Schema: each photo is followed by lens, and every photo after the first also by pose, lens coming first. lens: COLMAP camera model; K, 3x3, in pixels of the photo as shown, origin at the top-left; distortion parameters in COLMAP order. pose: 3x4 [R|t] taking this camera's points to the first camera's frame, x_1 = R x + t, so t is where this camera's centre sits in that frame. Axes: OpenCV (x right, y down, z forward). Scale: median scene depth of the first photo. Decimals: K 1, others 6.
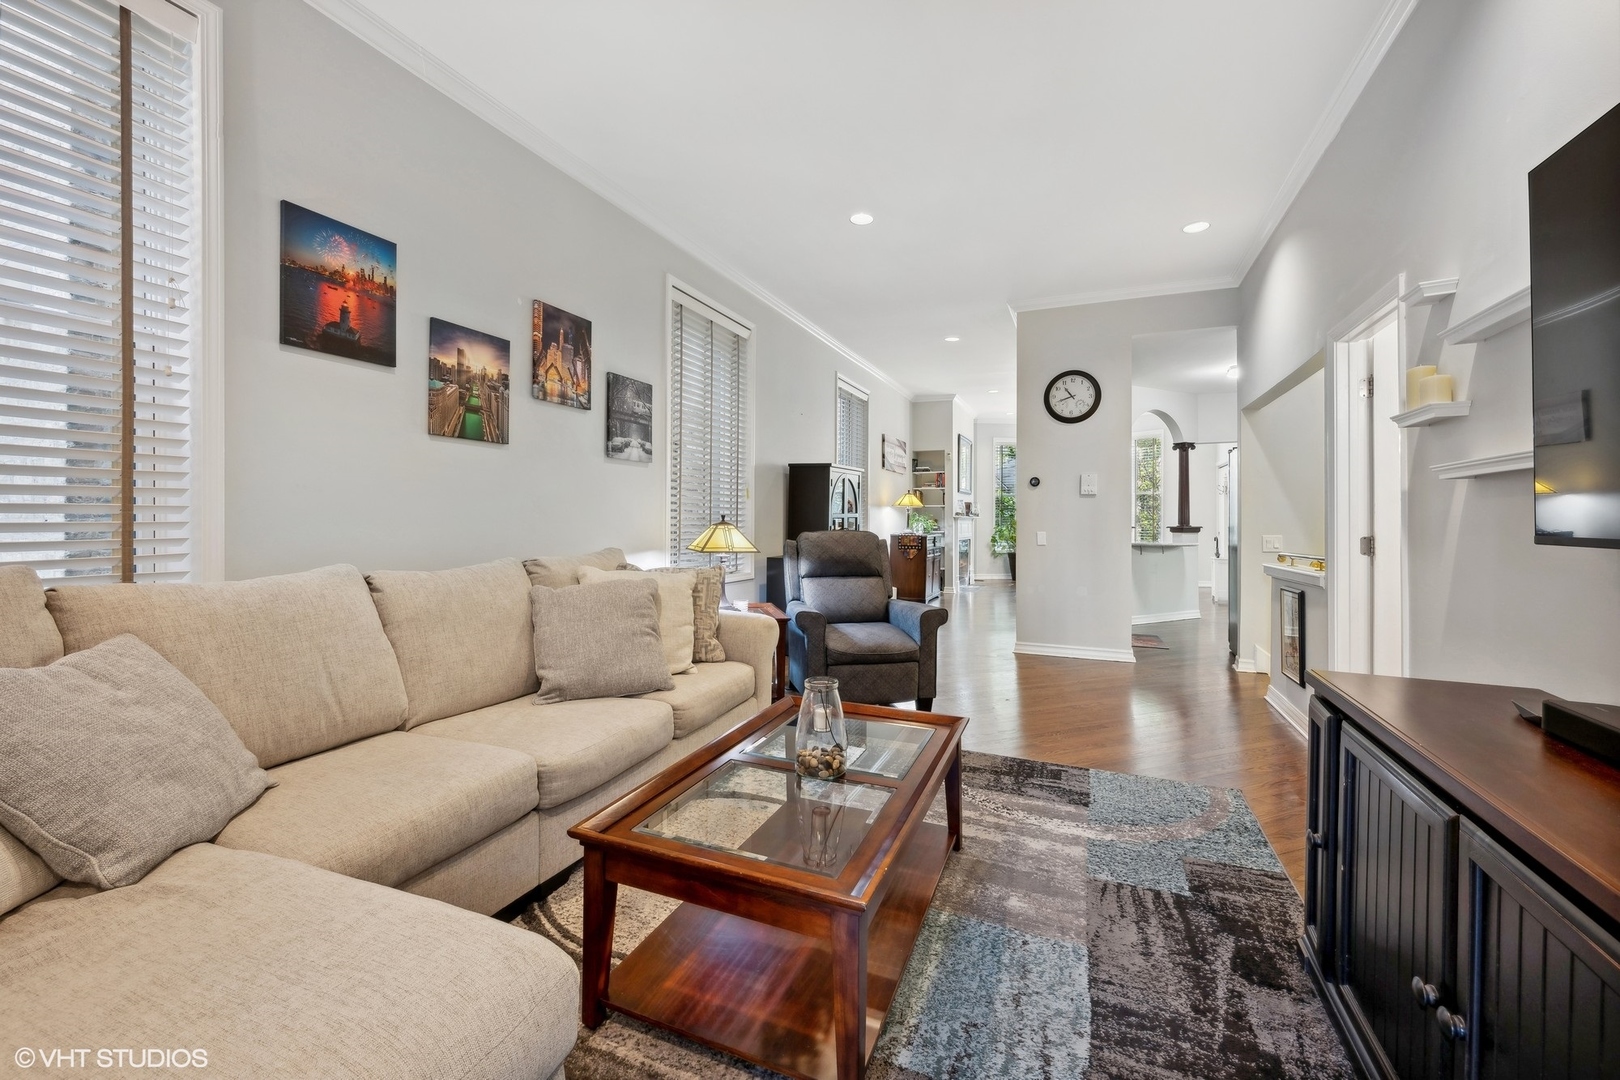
lens RADIAL K [[639.8, 0, 817.9], [0, 639.8, 524.3], [0, 0, 1]] dist [-0.000251, 0.000441]
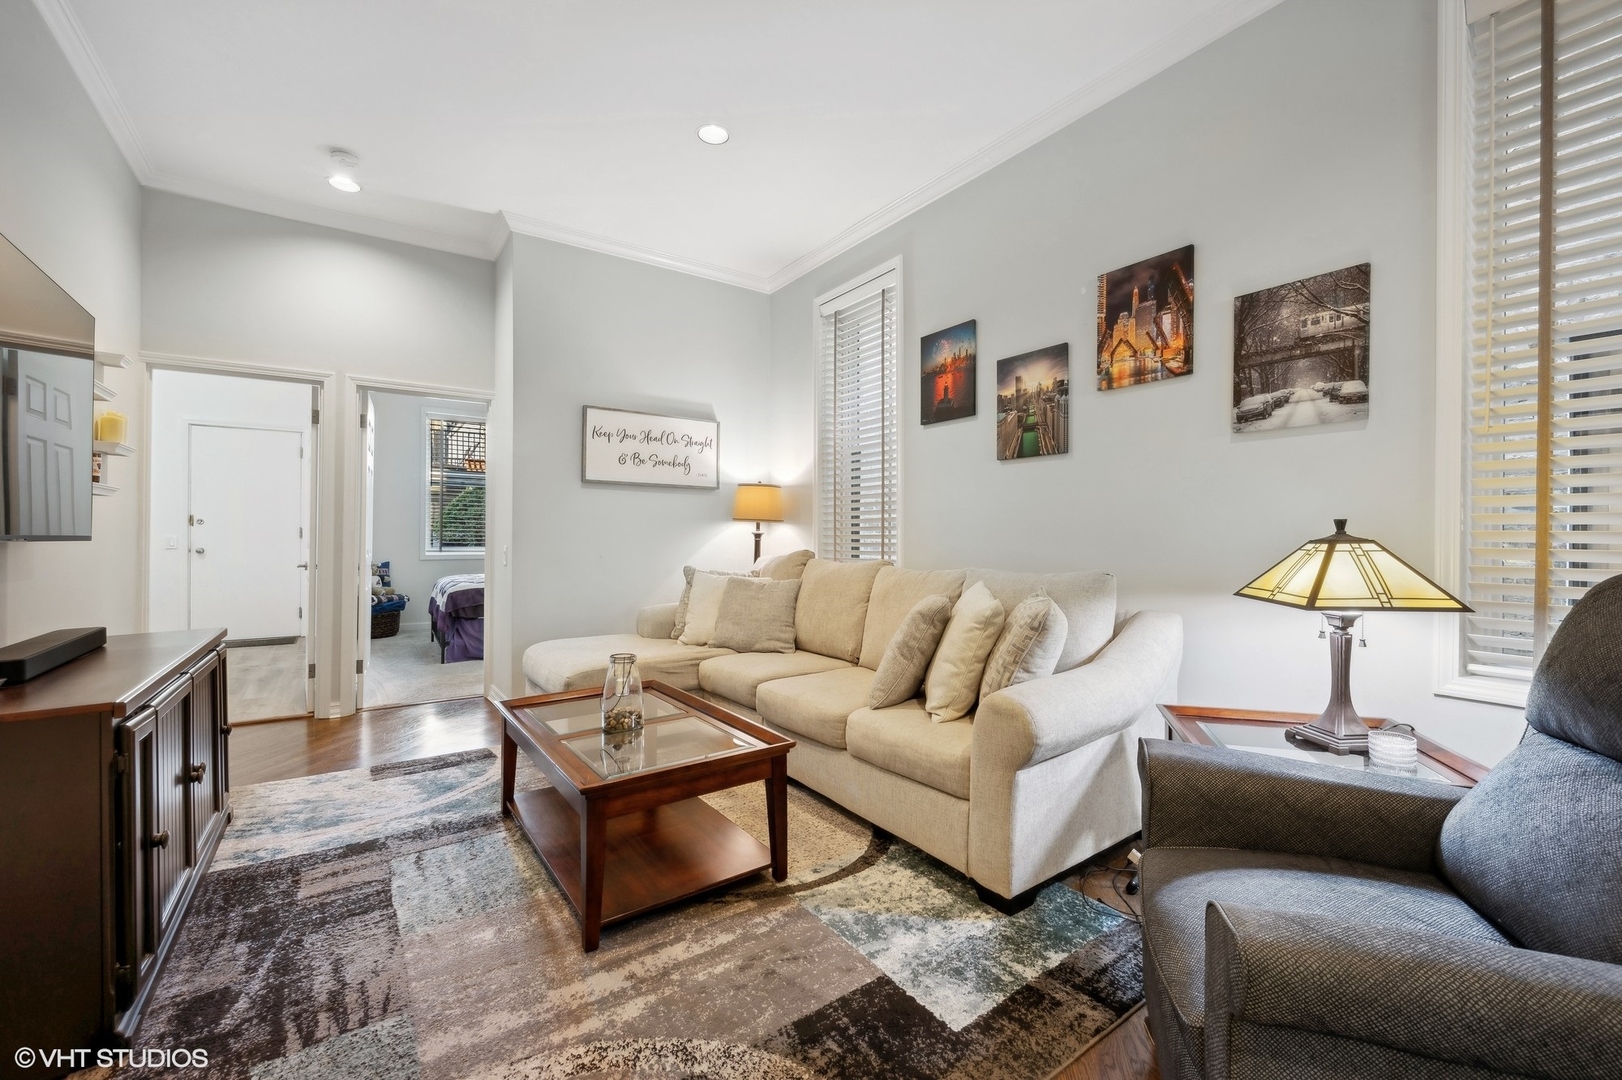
lens RADIAL K [[640.6, 0, 770.9], [0, 640.6, 537.5], [0, 0, 1]] dist [-0.000251, 0.000441]
pose [[-0.553954, -0.004080, -0.832537, 0.561929], [-0.014139, 0.999890, 0.004508, 0.001331], [0.832427, 0.014268, -0.553951, 1.214218]]
